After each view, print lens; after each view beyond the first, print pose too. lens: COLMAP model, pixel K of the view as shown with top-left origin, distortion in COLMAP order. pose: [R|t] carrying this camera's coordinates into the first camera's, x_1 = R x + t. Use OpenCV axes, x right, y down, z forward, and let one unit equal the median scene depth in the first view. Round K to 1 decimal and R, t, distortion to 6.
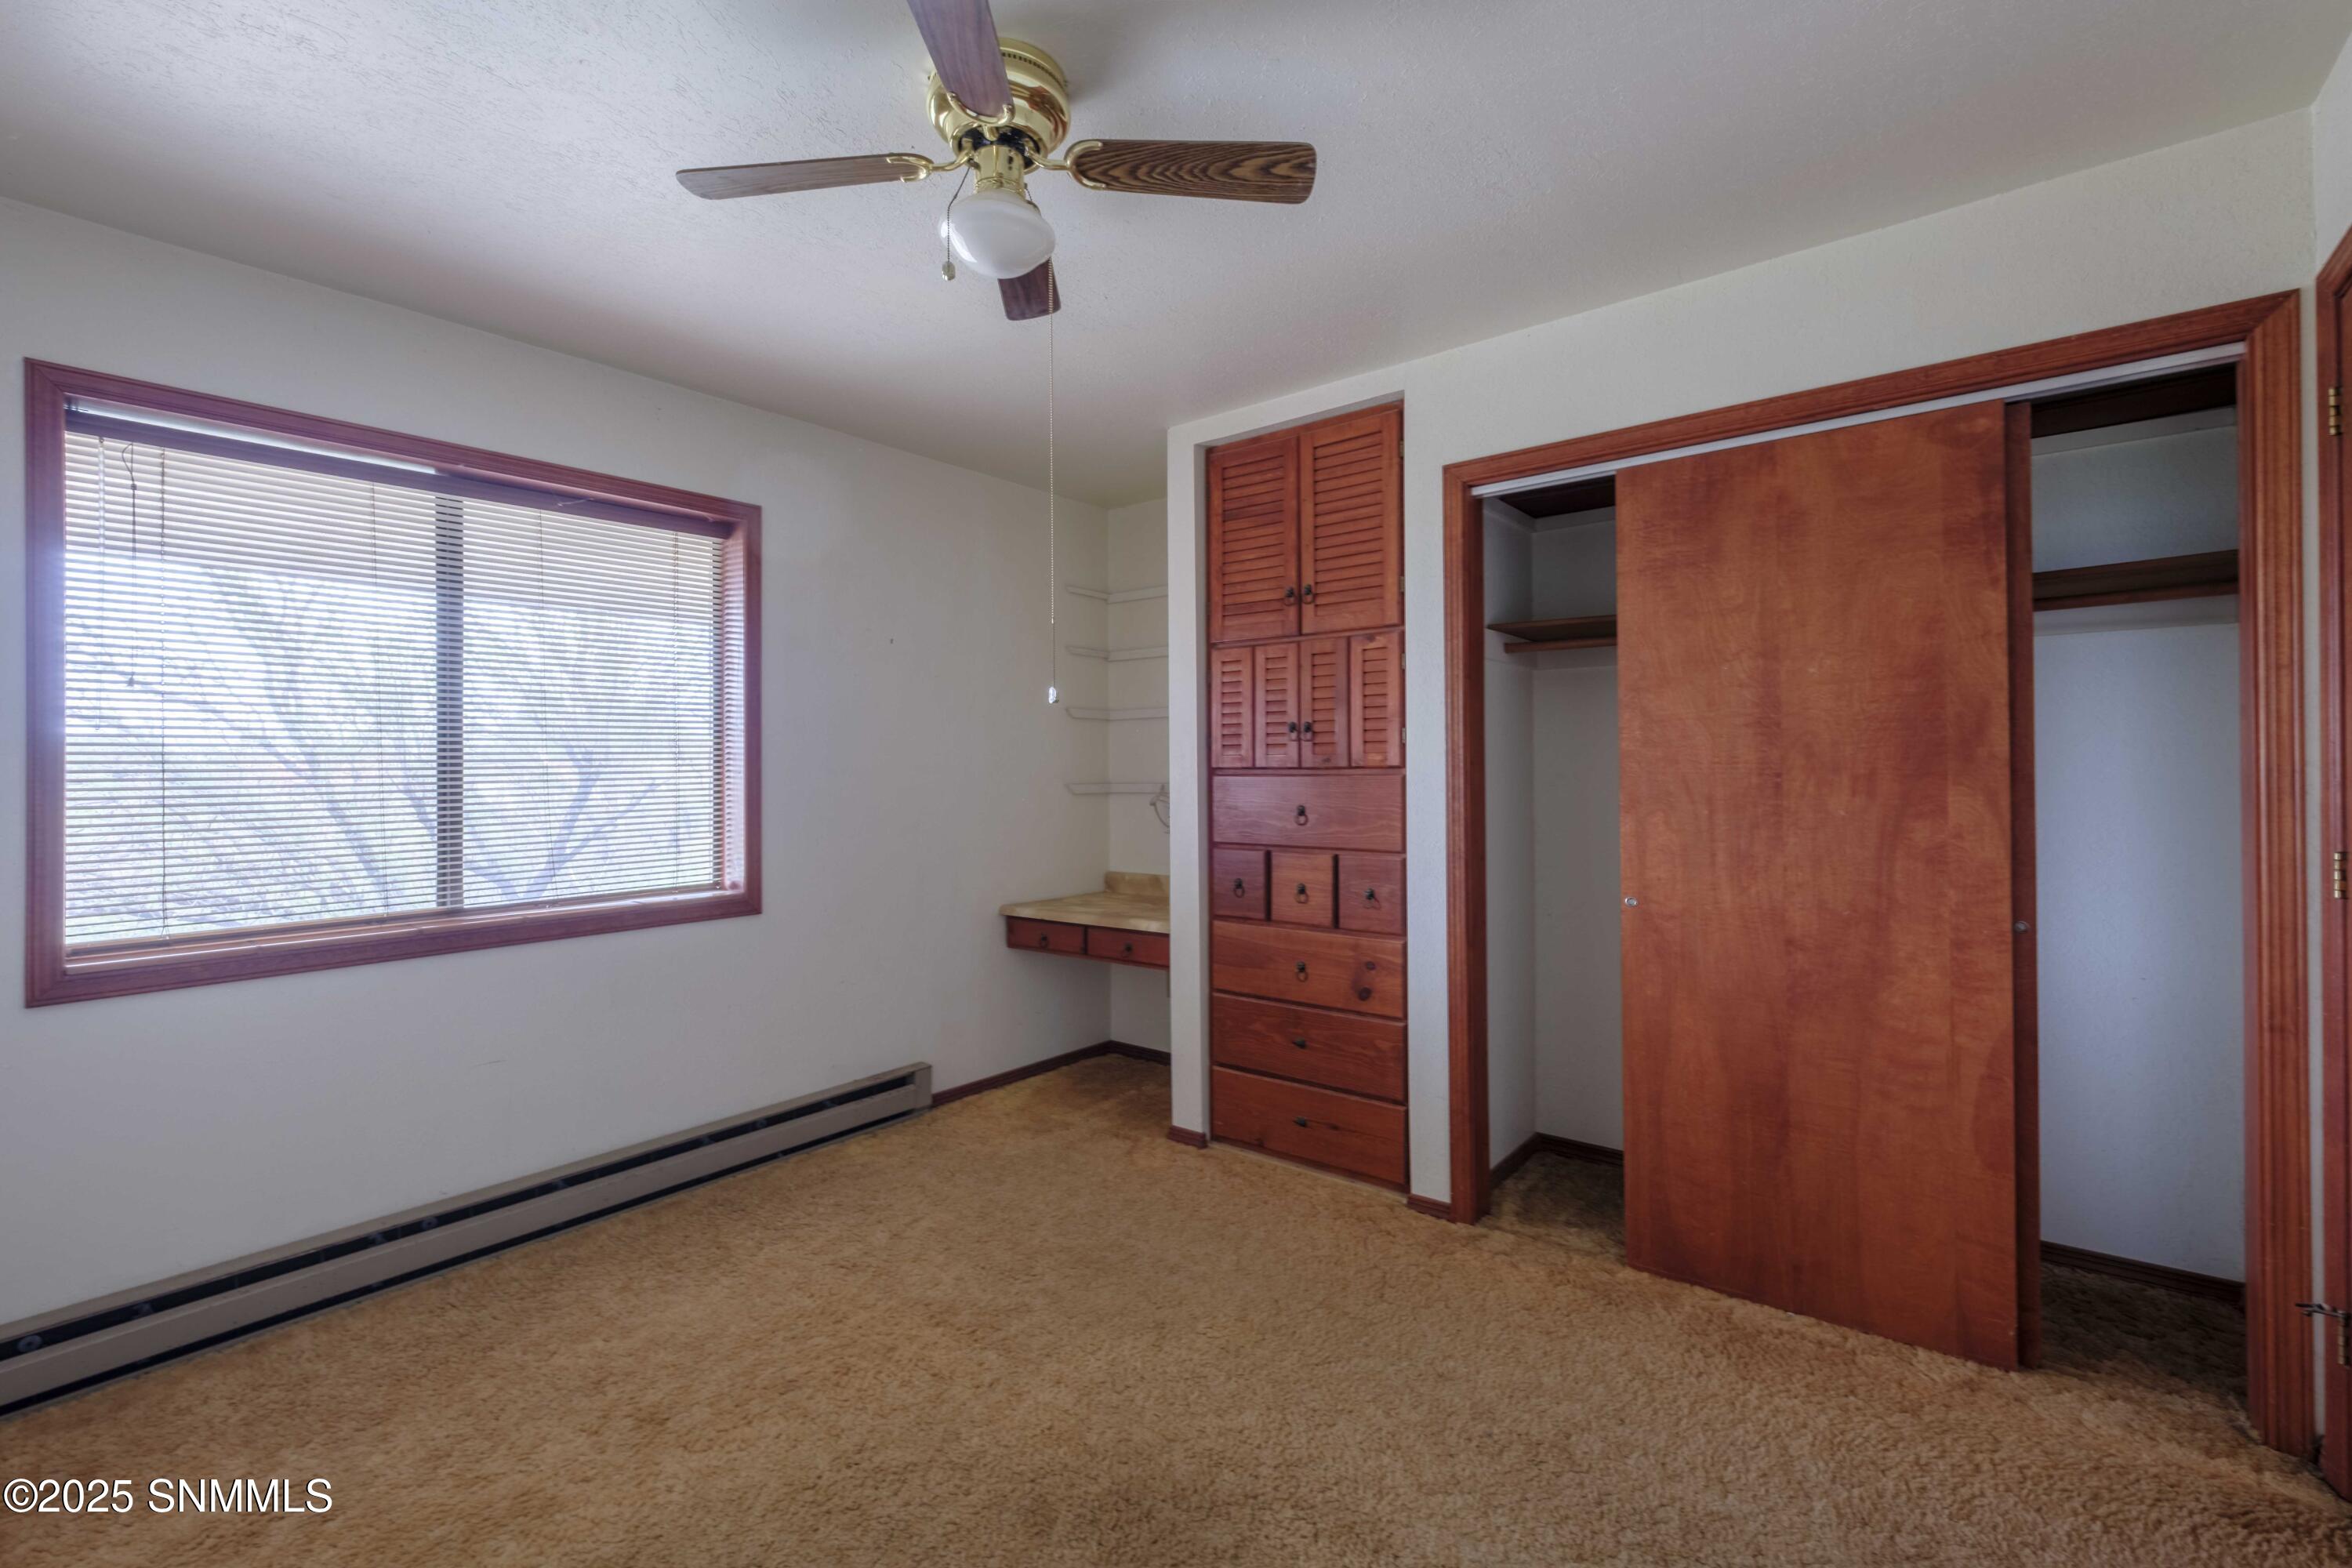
lens RADIAL K [[1016.2, 0, 1171.5], [0, 1016.2, 775.5], [0, 0, 1]] dist [-0.002611, -0.001750]
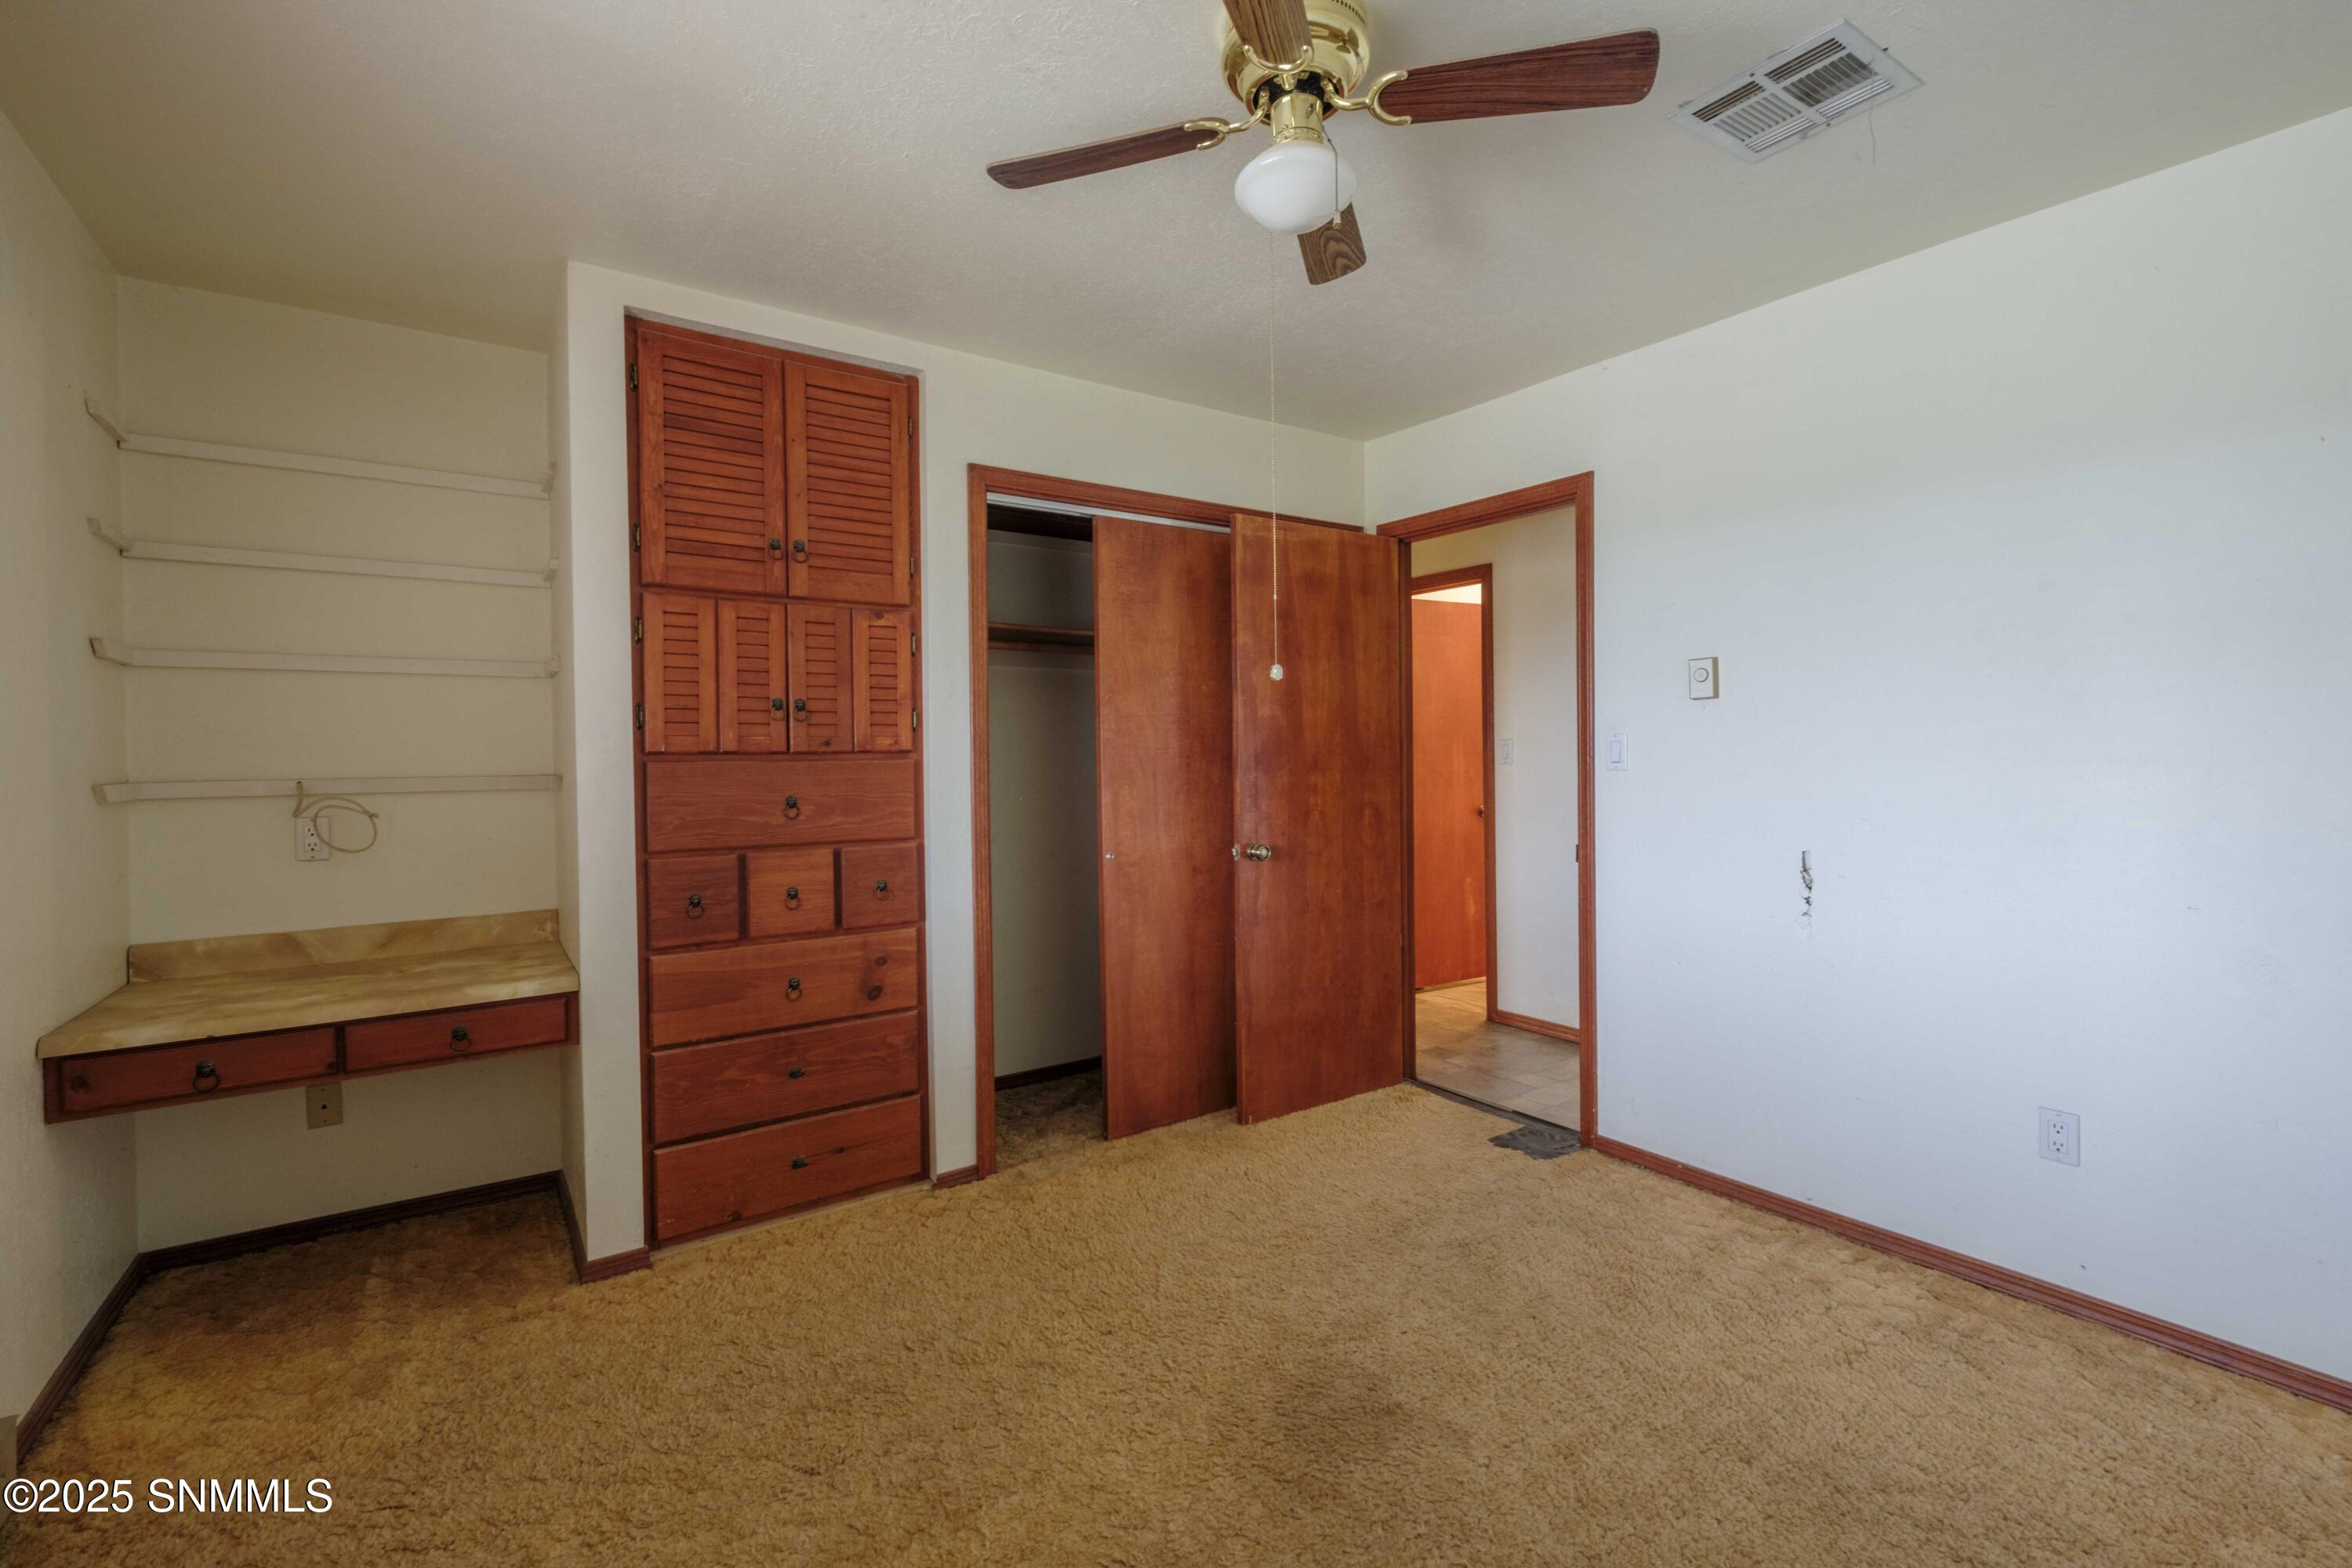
lens RADIAL K [[1016.2, 0, 1186.9], [0, 1016.2, 765.0], [0, 0, 1]] dist [-0.002611, -0.001750]
pose [[0.270136, -0.011441, 0.962754, -0.615950], [0.007360, 0.999925, 0.009817, -0.002537], [-0.962794, 0.004434, 0.270200, 0.454635]]
